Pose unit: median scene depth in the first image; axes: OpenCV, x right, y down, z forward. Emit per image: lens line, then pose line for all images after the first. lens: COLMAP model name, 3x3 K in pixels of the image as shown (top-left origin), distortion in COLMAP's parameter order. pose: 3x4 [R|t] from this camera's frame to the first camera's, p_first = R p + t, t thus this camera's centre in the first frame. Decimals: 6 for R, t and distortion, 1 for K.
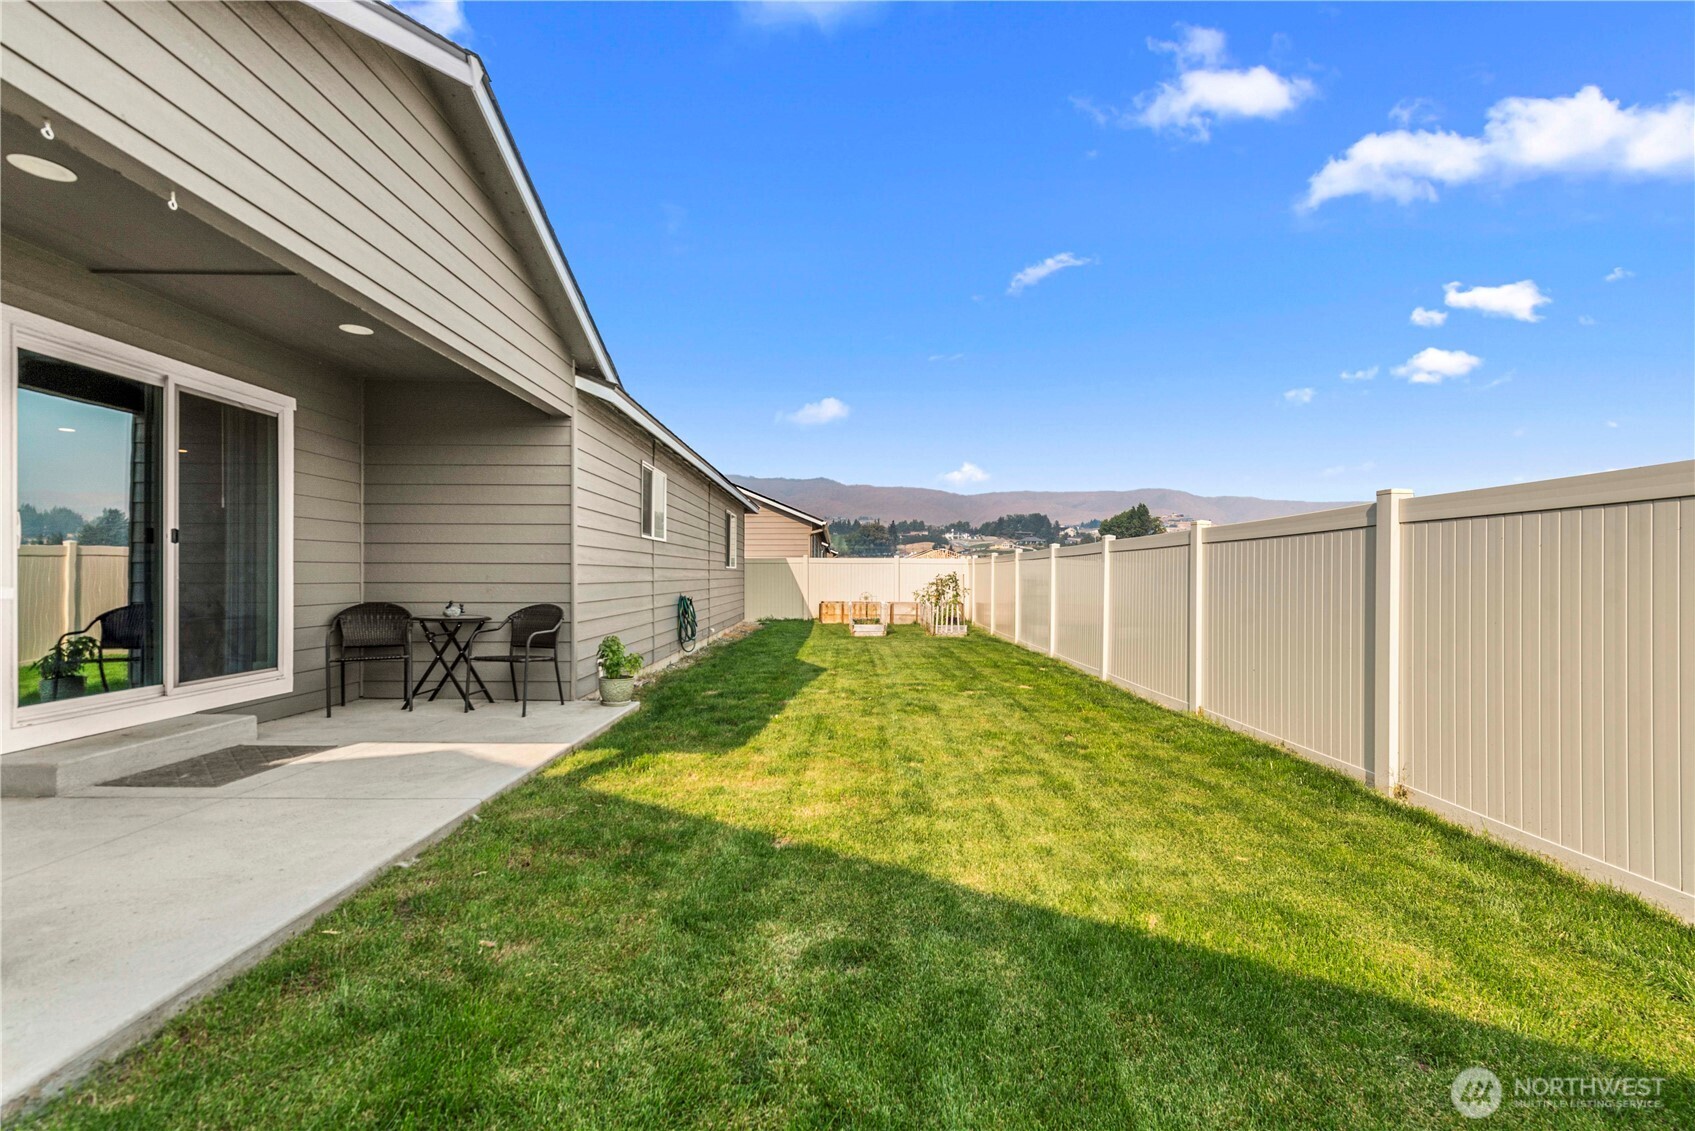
lens RADIAL K [[742.9, 0, 856.3], [0, 742.9, 571.4], [0, 0, 1]] dist [0.001675, -0.000720]
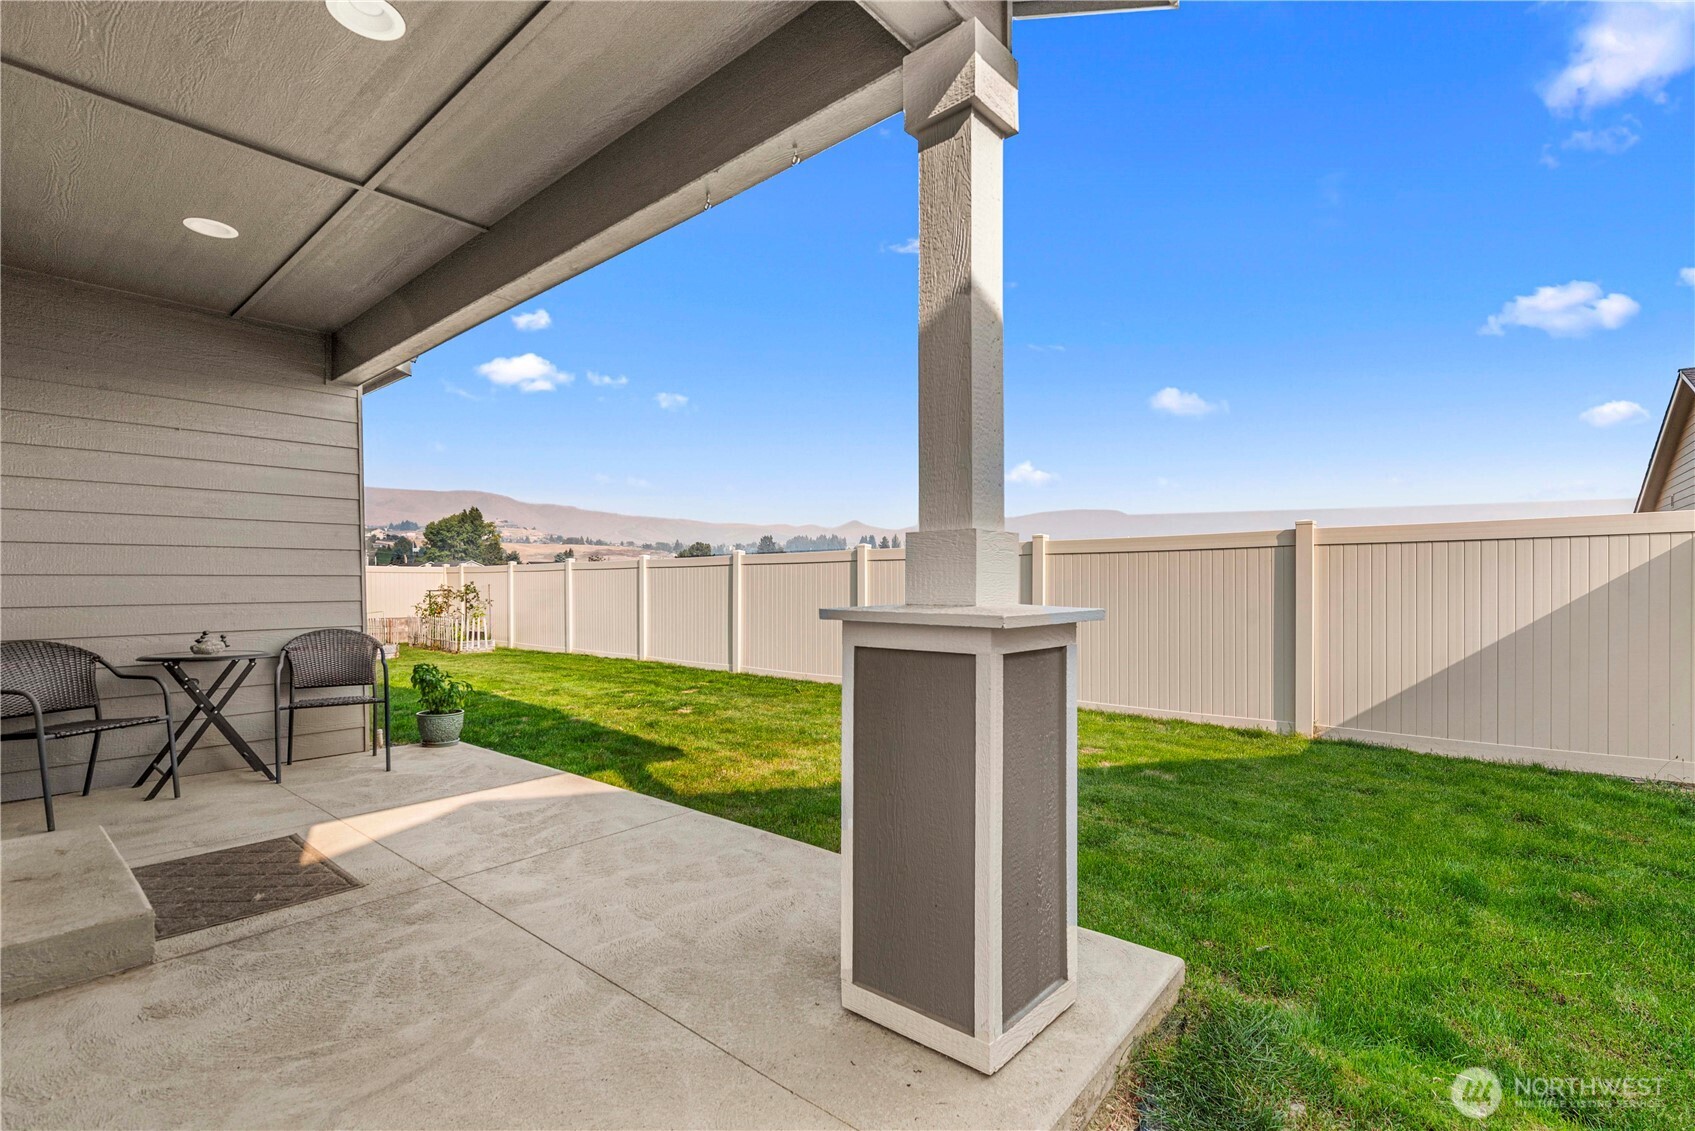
lens RADIAL K [[742.9, 0, 849.0], [0, 742.9, 578.2], [0, 0, 1]] dist [0.001675, -0.000720]
pose [[0.667241, 0.001476, 0.744840, -0.761348], [-0.001294, 0.999999, -0.000823, -0.016801], [-0.744840, -0.000415, 0.667242, 0.088353]]
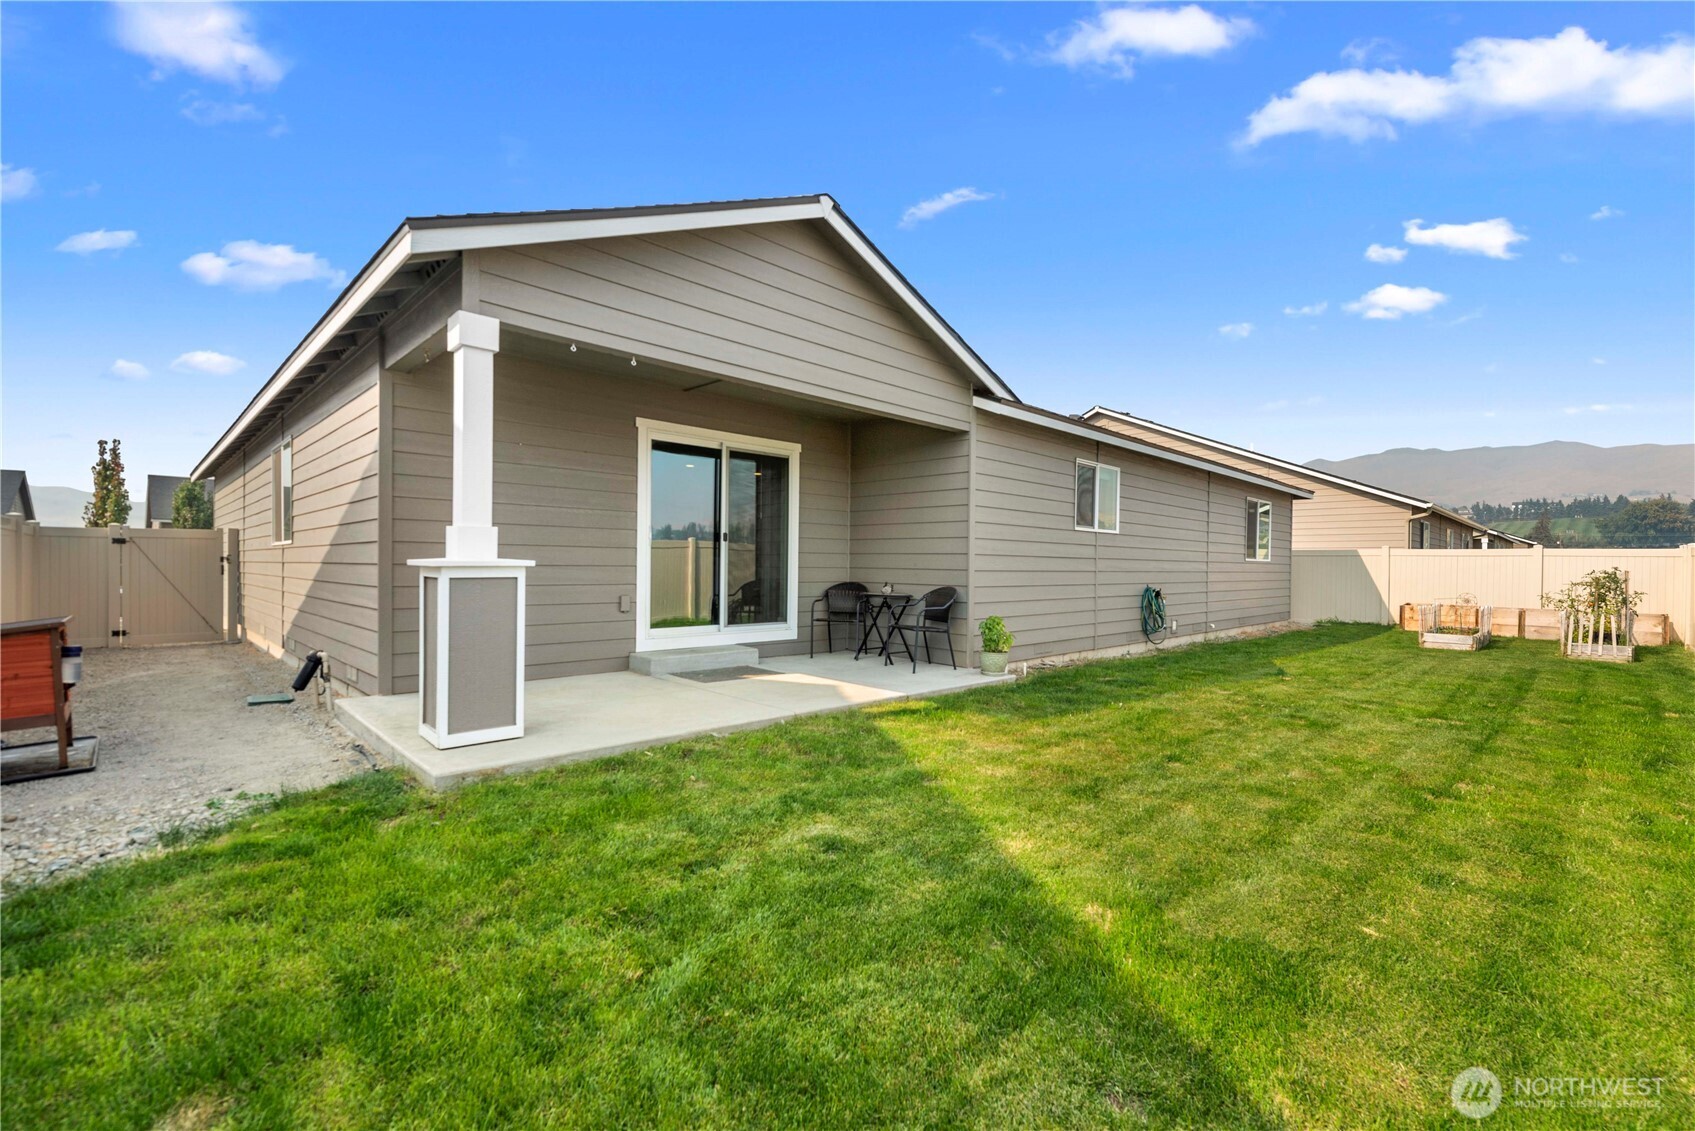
lens RADIAL K [[742.9, 0, 854.6], [0, 742.9, 562.4], [0, 0, 1]] dist [0.001675, -0.000720]
pose [[0.678959, 0.002055, -0.734173, 0.439048], [-0.007105, 0.999968, -0.003772, 0.011750], [0.734142, 0.007778, 0.678952, 0.063505]]
